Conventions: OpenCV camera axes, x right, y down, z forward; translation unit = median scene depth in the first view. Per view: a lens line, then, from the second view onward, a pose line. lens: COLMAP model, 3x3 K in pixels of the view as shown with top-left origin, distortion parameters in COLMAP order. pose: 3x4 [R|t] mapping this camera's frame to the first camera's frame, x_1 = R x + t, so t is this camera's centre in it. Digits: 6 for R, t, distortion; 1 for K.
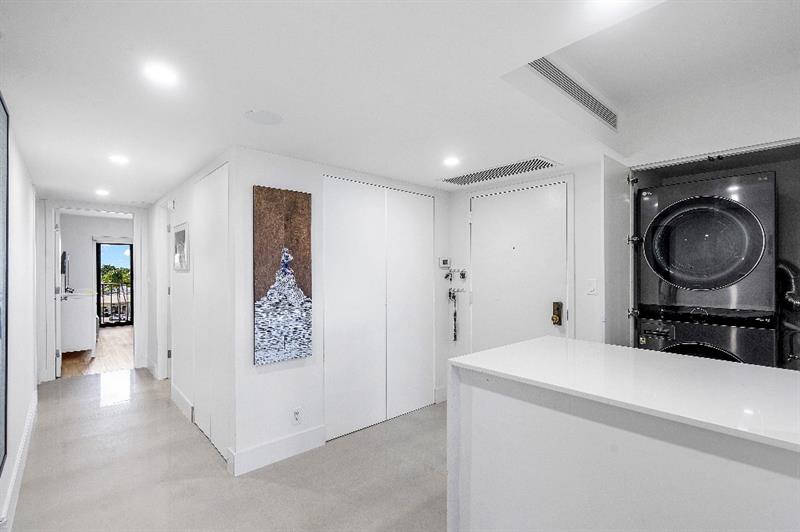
lens RADIAL K [[370.6, 0, 398.8], [0, 370.6, 268.9], [0, 0, 1]] dist [-0.000070, 0.000565]
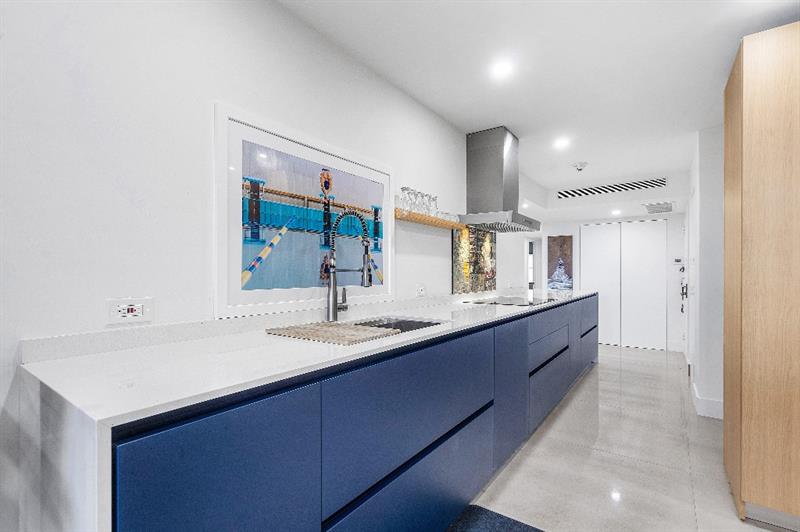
lens RADIAL K [[370.6, 0, 399.0], [0, 370.6, 270.3], [0, 0, 1]] dist [-0.000070, 0.000565]
pose [[0.206530, -0.003792, -0.978433, 1.884369], [0.008088, 0.999965, -0.002169, 0.021898], [0.978407, -0.007465, 0.206553, -0.589911]]
